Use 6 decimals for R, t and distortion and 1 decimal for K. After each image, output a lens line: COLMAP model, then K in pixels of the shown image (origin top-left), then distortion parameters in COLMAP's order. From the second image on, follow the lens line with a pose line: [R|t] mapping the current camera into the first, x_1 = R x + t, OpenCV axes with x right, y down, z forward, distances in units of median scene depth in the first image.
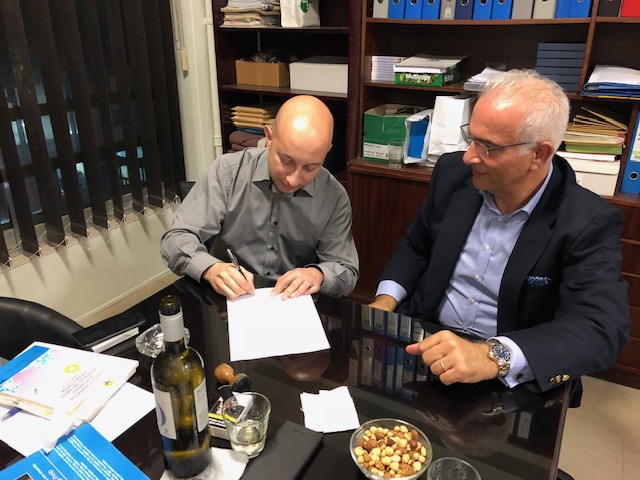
lens RADIAL K [[517.8, 0, 314.3], [0, 517.8, 237.1], [0, 0, 1]] dist [-0.005363, 0.001079]
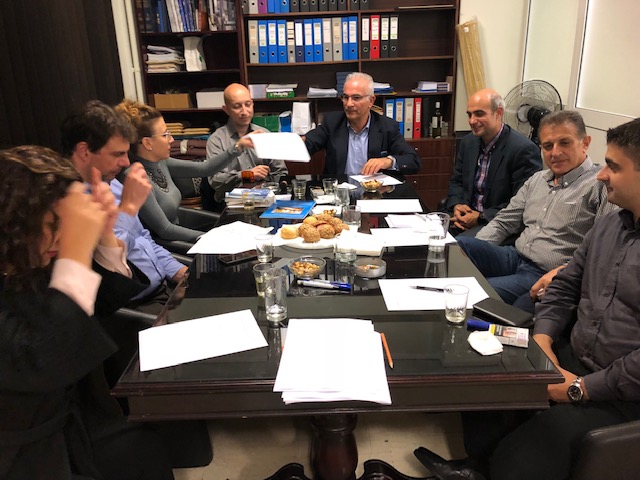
lens RADIAL K [[518.7, 0, 316.6], [0, 518.7, 236.8], [0, 0, 1]] dist [0.001932, -0.005956]
pose [[0.880140, -0.179646, 0.439410, -0.560156], [0.214163, 0.976343, -0.029806, 0.257267], [-0.423660, 0.120339, 0.897792, -0.620081]]
